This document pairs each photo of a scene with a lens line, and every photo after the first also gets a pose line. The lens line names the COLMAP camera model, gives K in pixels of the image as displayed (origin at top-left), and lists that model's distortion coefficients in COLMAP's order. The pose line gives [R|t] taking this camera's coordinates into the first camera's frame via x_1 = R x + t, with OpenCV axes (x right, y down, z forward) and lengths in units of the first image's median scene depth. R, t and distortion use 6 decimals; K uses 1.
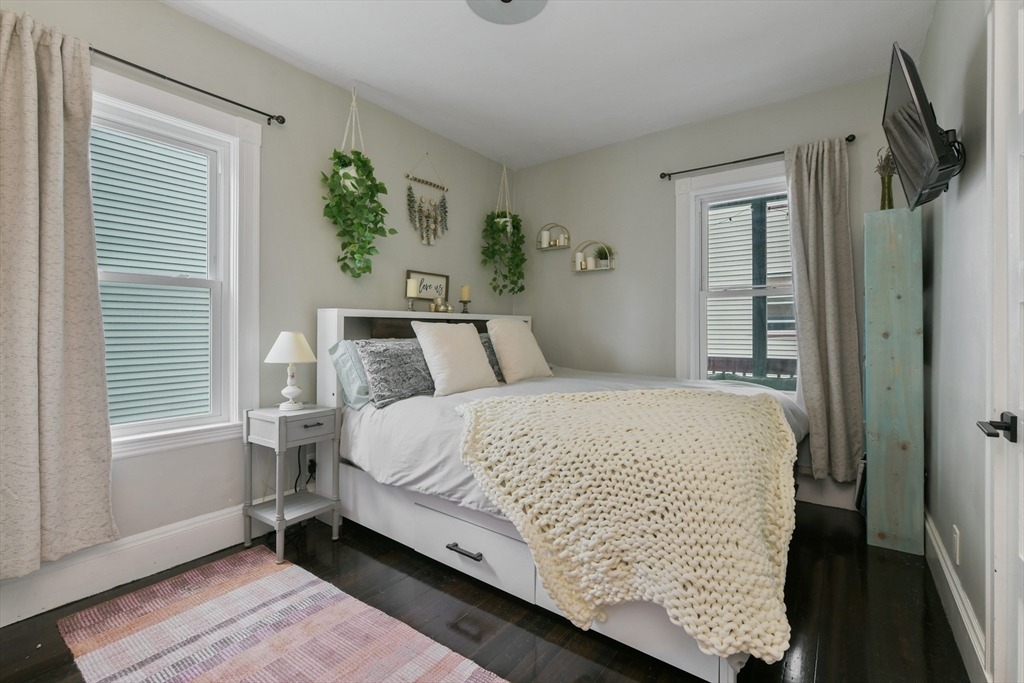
lens RADIAL K [[452.8, 0, 512.1], [0, 452.8, 333.2], [0, 0, 1]] dist [-0.001990, -0.000493]
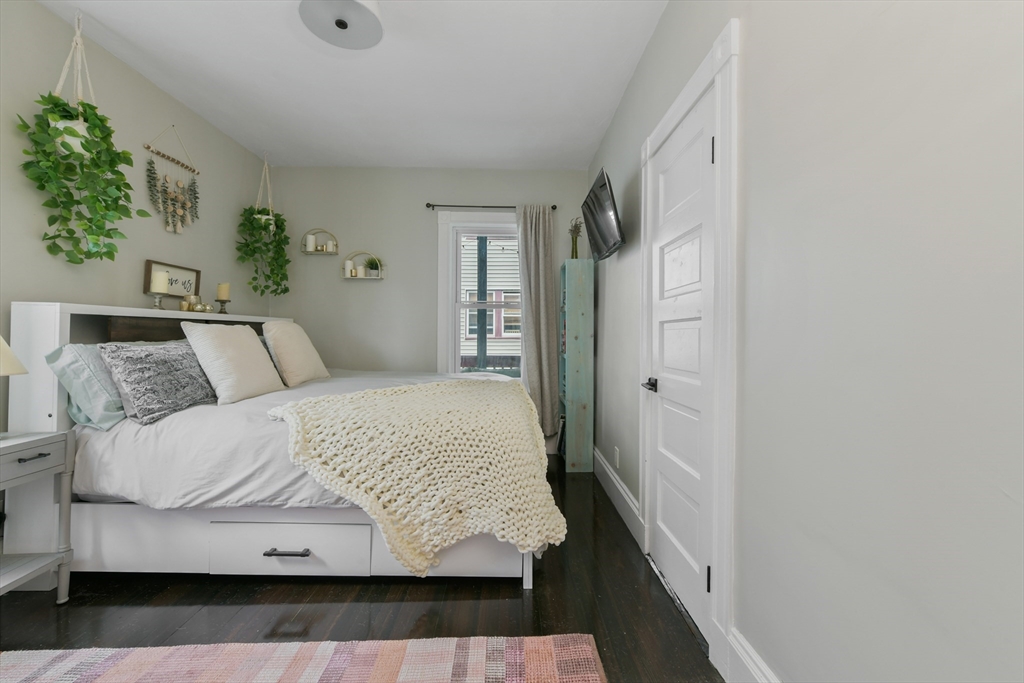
lens RADIAL K [[418.0, 0, 515.4], [0, 418.0, 338.5], [0, 0, 1]] dist [-0.001364, 0.002763]
pose [[0.795876, -0.000021, 0.605459, -0.208435], [-0.002608, 0.999991, 0.003463, 0.001301], [-0.605453, -0.004336, 0.795869, -0.033667]]
